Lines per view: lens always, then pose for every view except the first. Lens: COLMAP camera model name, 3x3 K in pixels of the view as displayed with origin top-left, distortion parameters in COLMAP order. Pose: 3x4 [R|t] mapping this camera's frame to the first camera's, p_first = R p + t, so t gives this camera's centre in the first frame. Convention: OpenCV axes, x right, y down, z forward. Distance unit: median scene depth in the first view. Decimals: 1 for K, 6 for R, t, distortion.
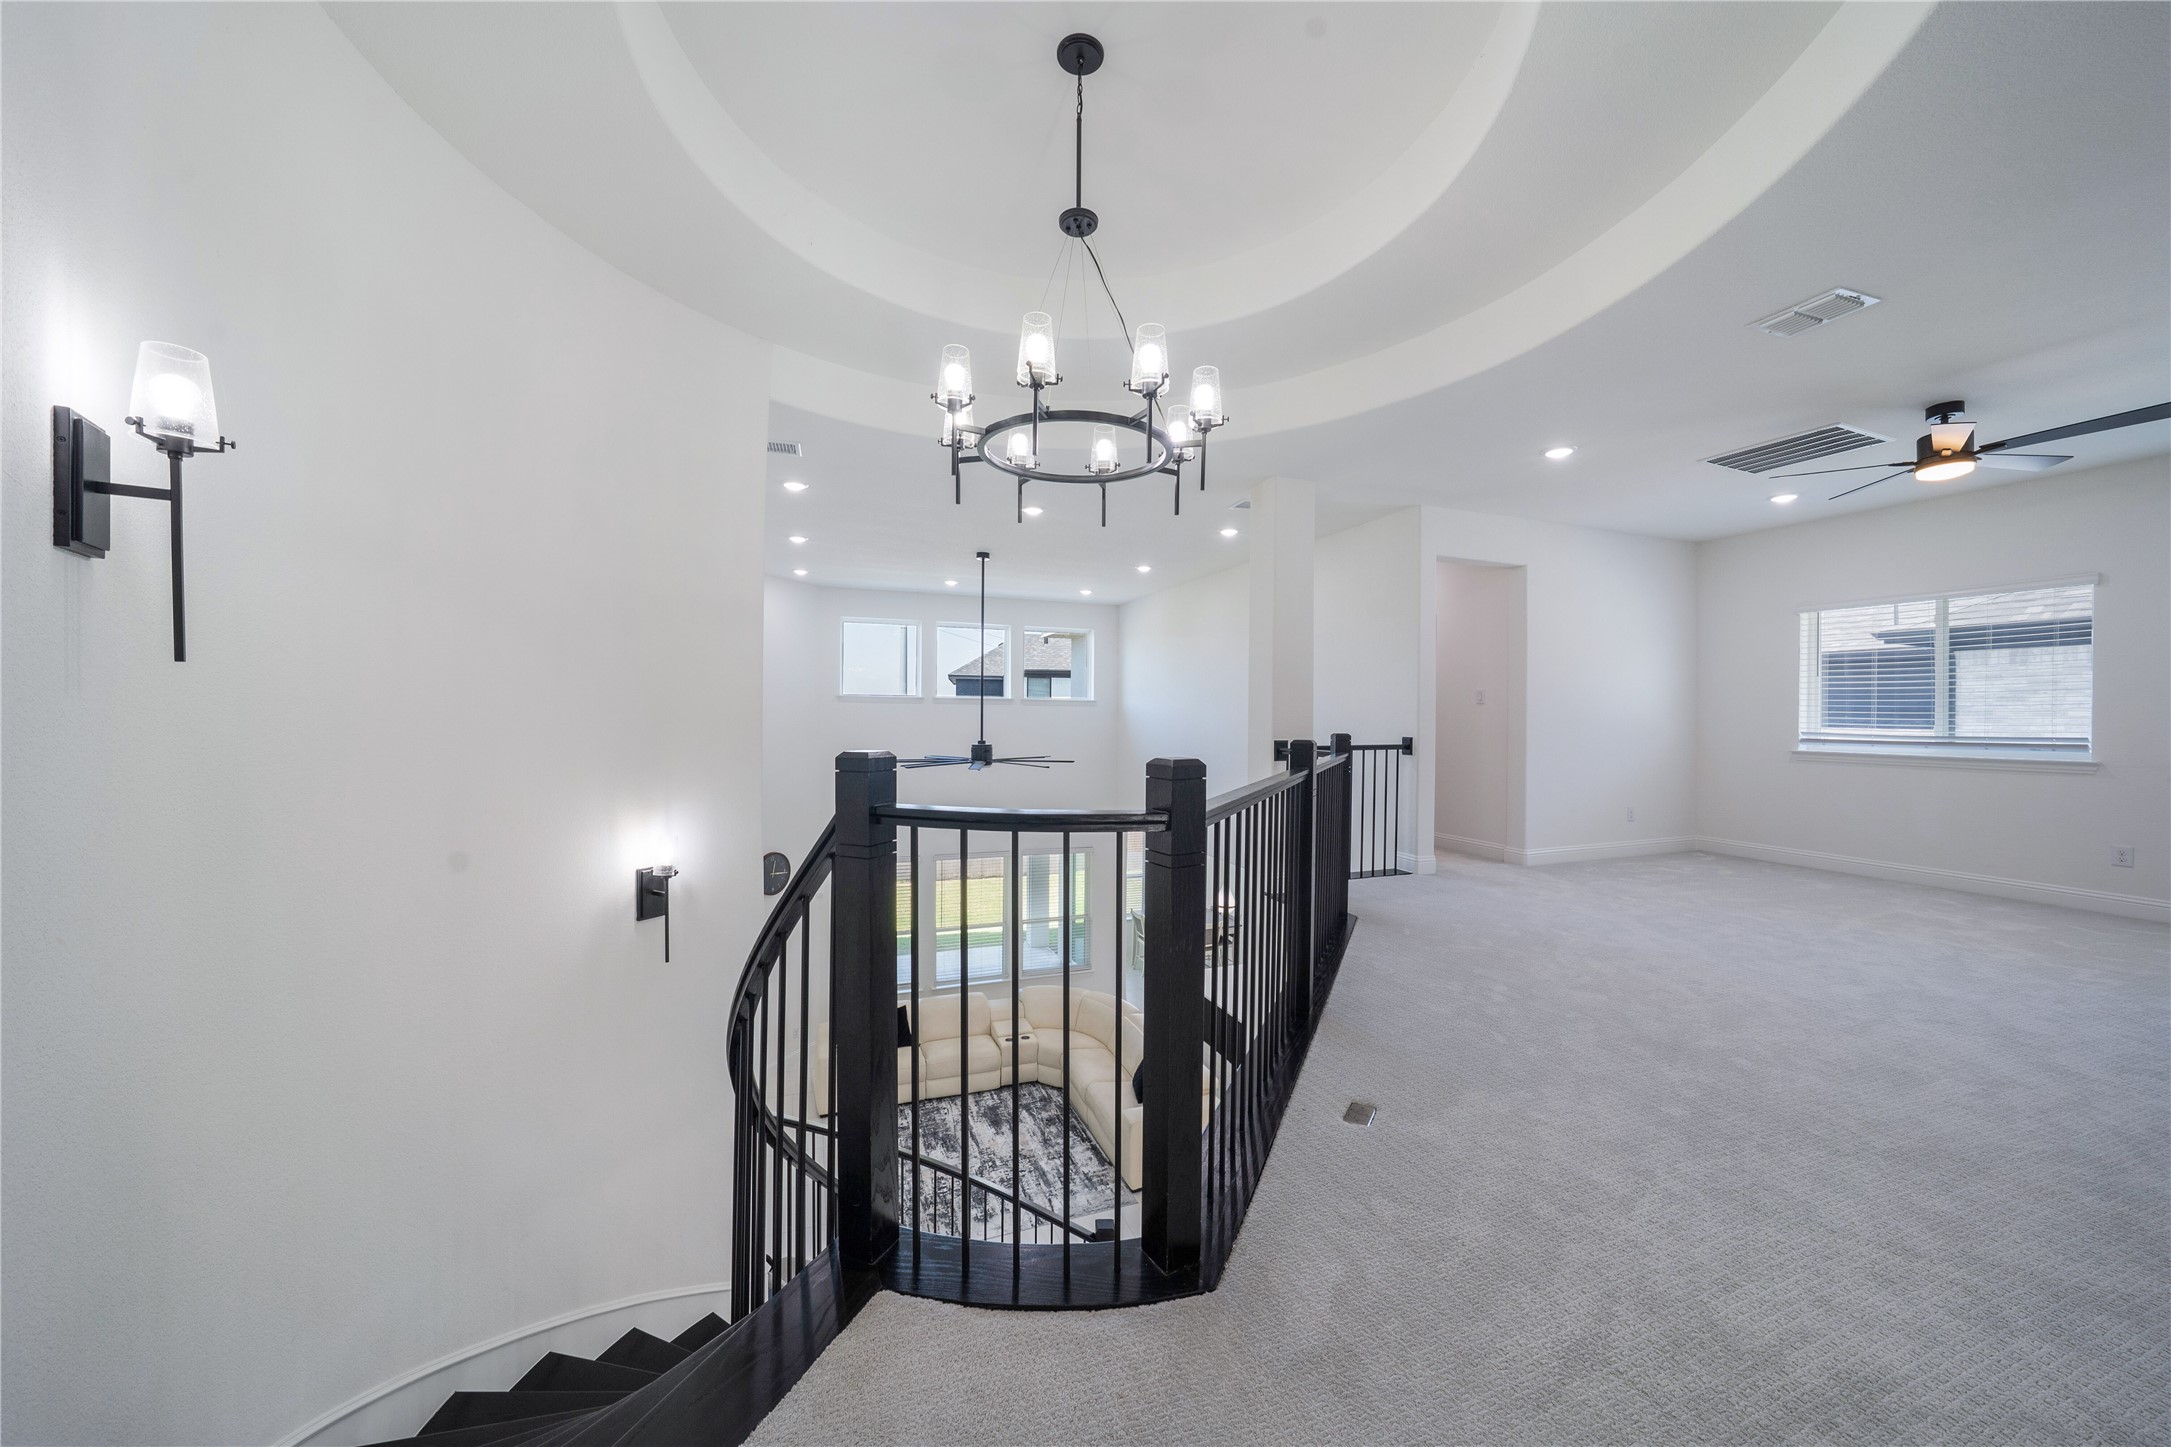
lens RADIAL K [[751.5, 0, 1087.0], [0, 751.5, 712.4], [0, 0, 1]] dist [-0.024121, 0.003276]
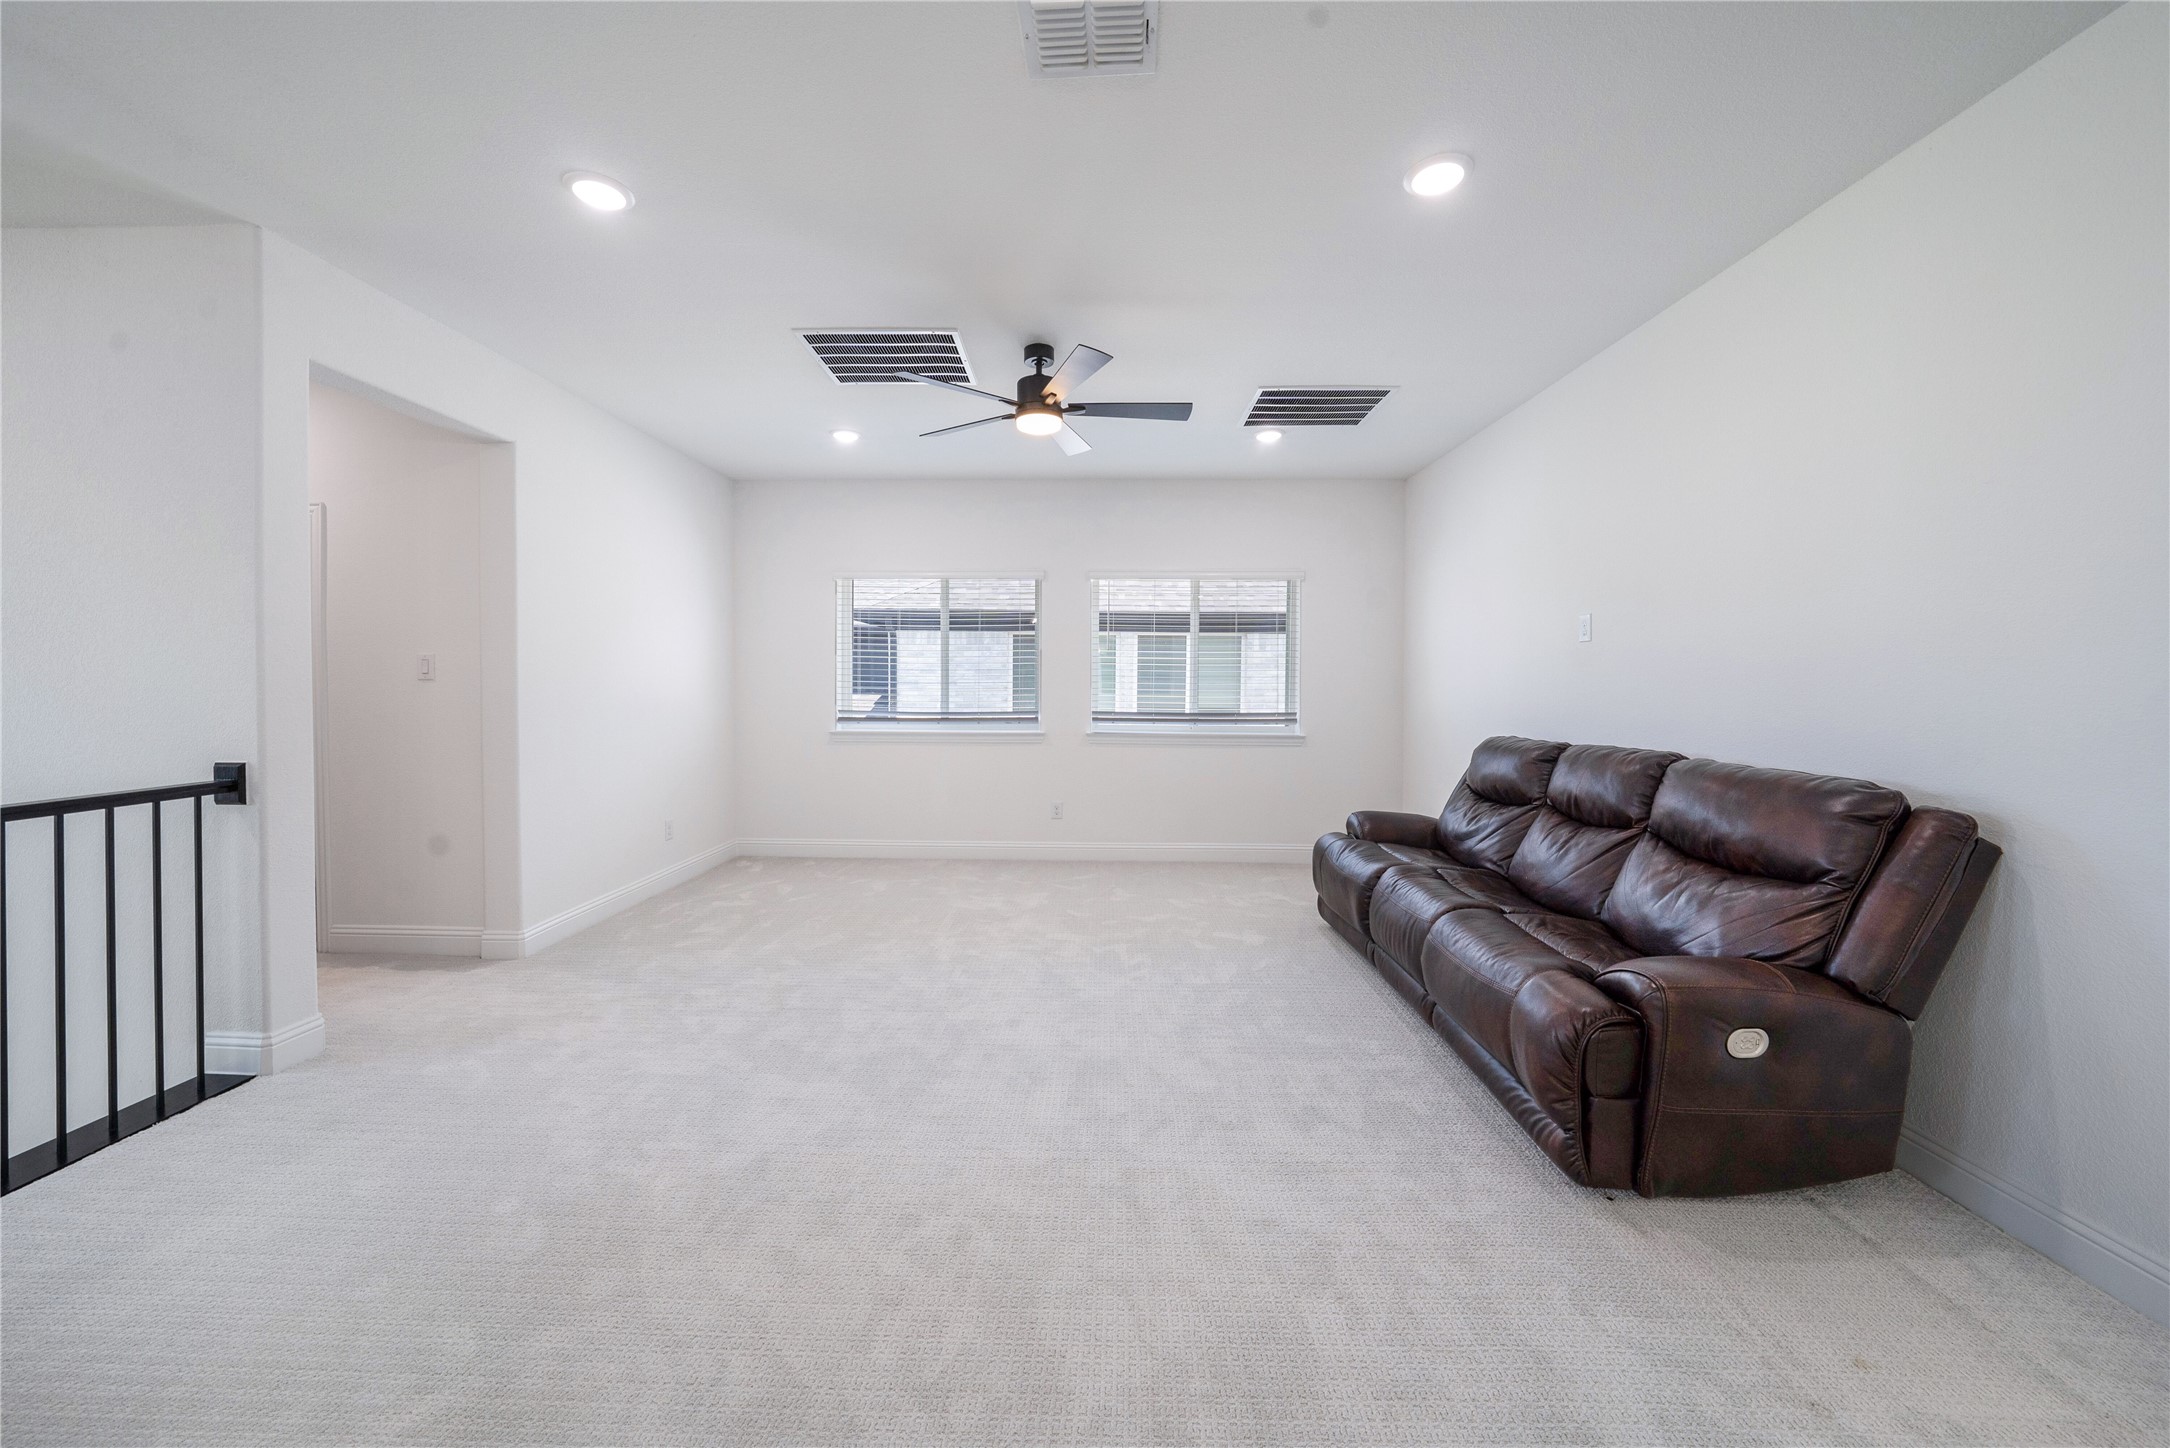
lens RADIAL K [[751.1, 0, 1075.3], [0, 751.1, 701.2], [0, 0, 1]] dist [-0.024121, 0.003276]
pose [[0.364364, -0.029152, 0.930800, 0.215880], [-0.004231, 0.999448, 0.032959, -0.018269], [-0.931247, -0.015947, 0.364039, 0.396748]]
